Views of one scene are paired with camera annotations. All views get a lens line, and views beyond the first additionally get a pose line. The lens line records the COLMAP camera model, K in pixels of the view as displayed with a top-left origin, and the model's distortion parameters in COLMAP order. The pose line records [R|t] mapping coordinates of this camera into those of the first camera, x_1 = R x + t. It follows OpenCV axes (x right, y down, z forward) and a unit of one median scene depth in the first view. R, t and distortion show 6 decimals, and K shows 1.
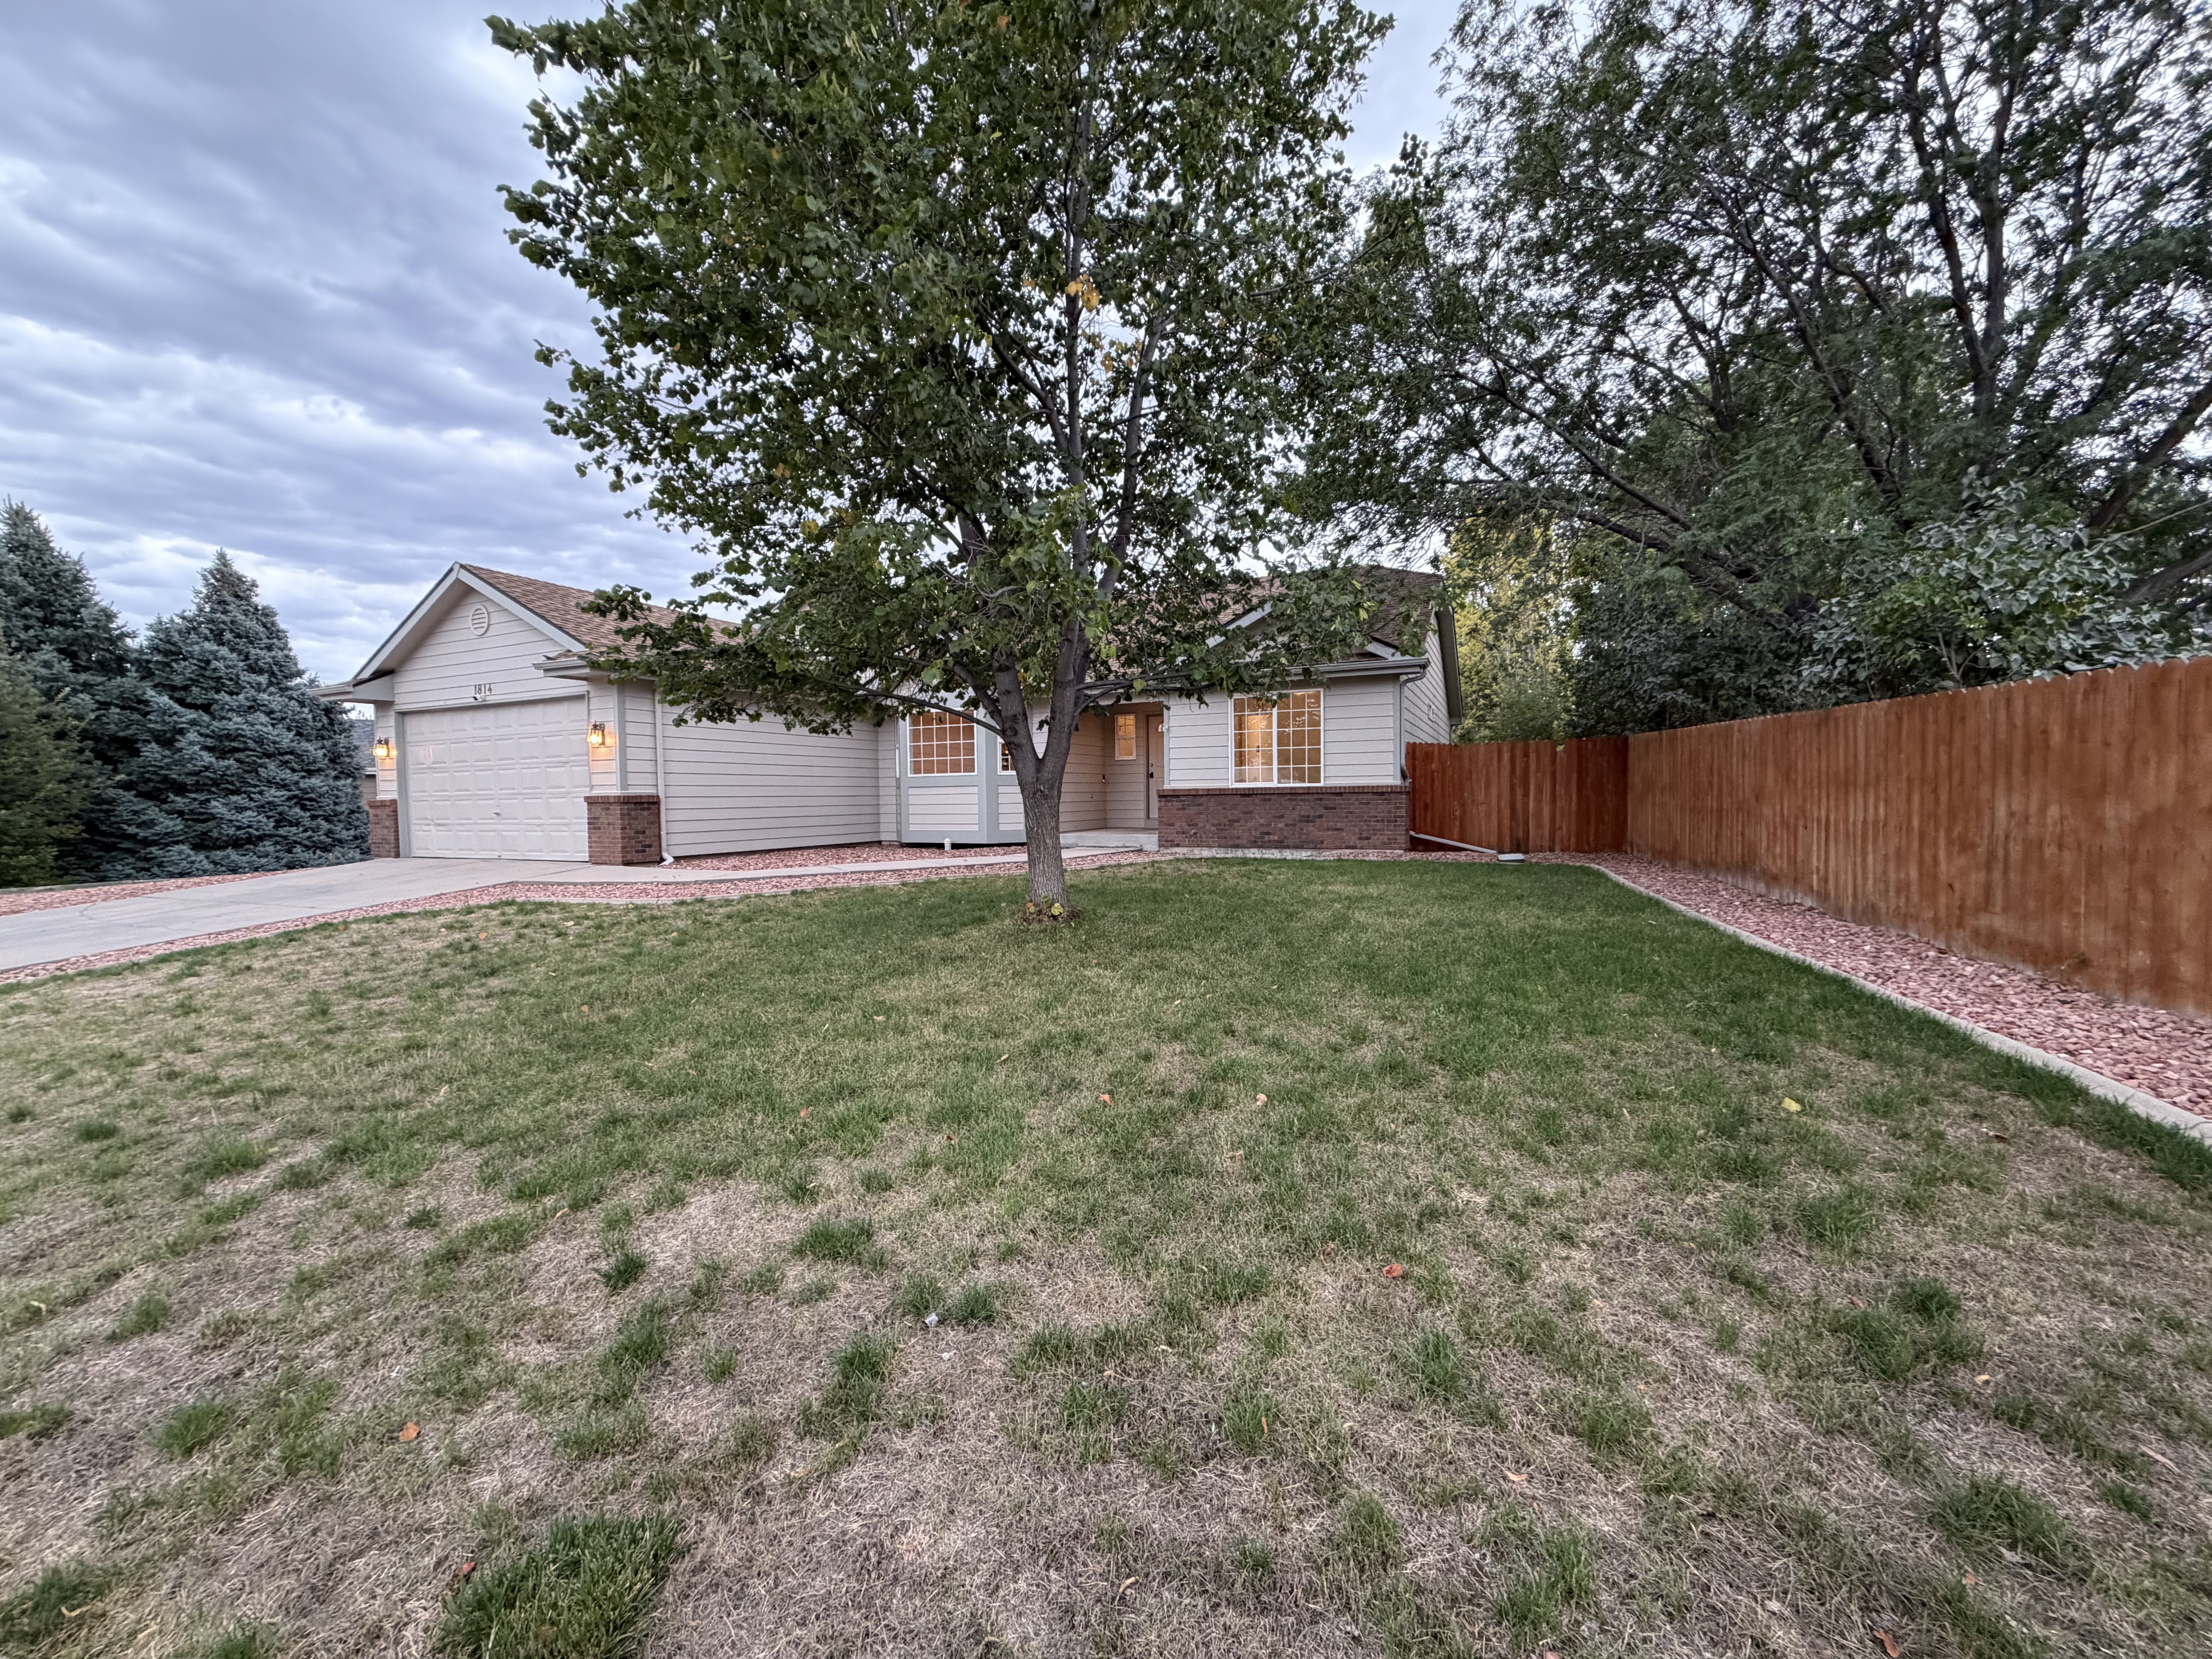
lens RADIAL K [[894.9, 0, 1106.0], [0, 894.9, 829.5], [0, 0, 1]] dist [0.000618, -0.000701]
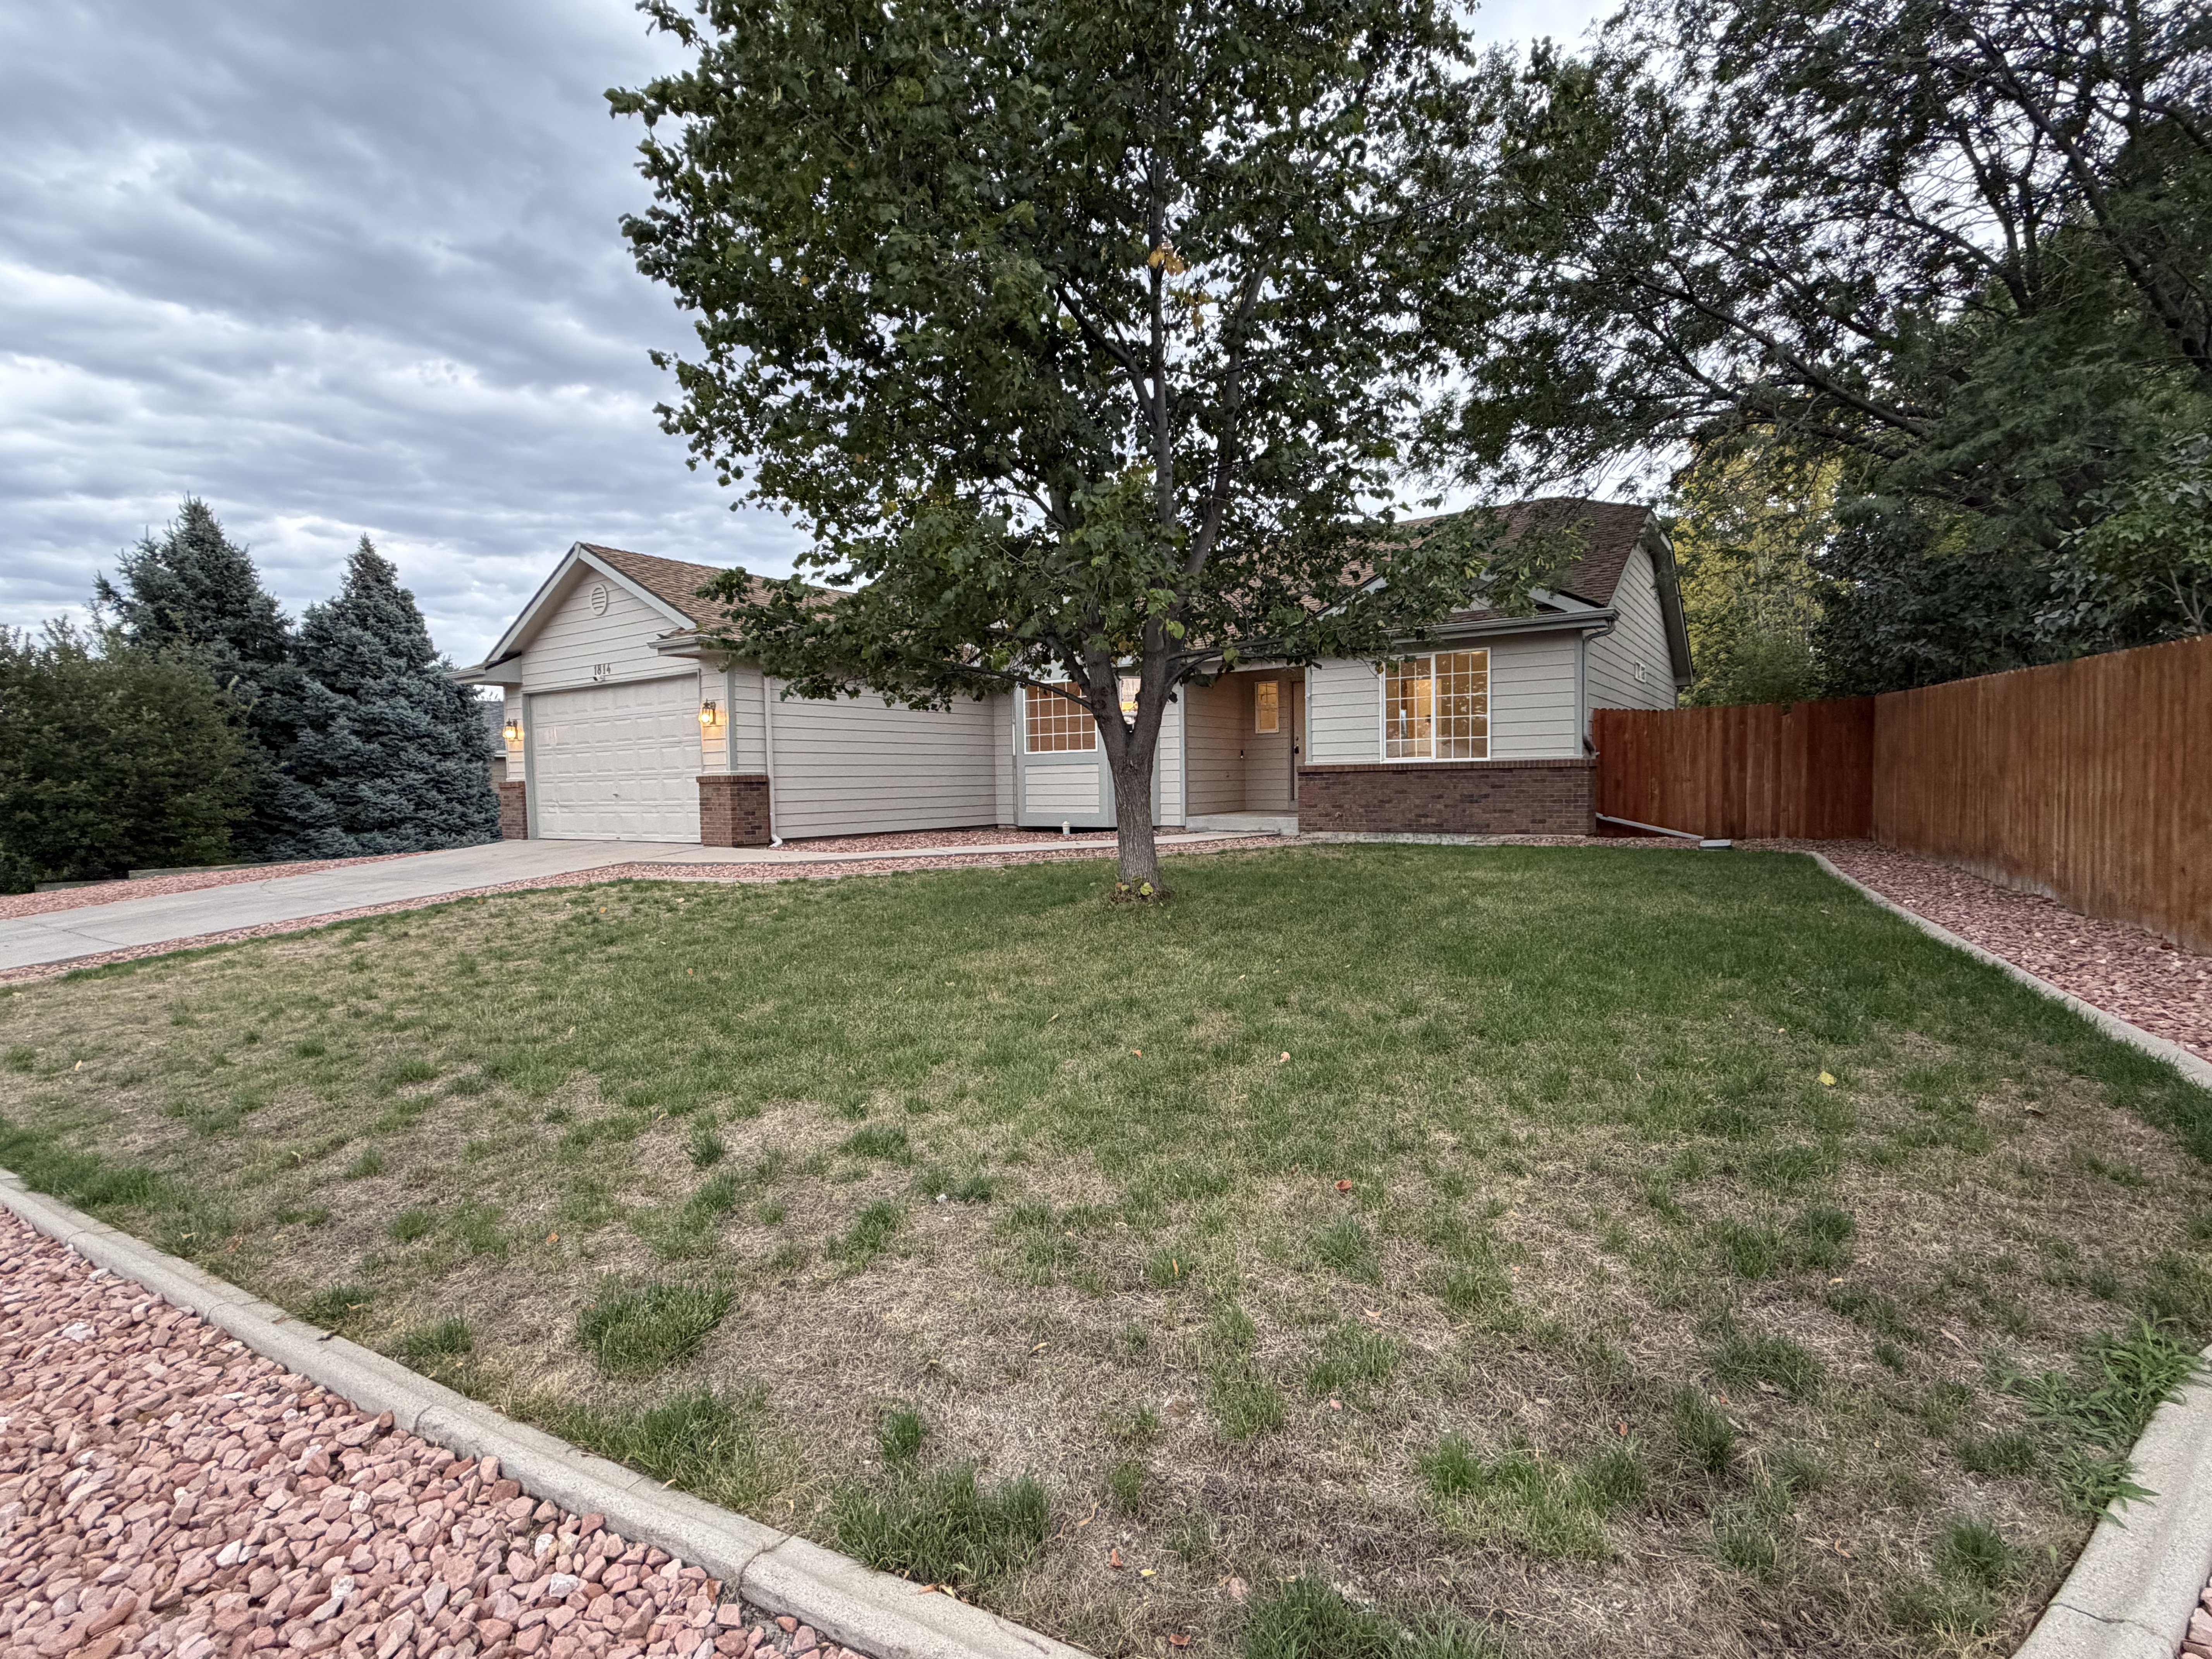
lens RADIAL K [[1062.3, 0, 1114.9], [0, 1062.3, 818.5], [0, 0, 1]] dist [-0.001519, 0.000573]
pose [[0.987405, 0.000839, -0.158213, 0.116023], [-0.000682, 0.999999, 0.001048, 0.015420], [0.158214, -0.000927, 0.987404, -0.166579]]
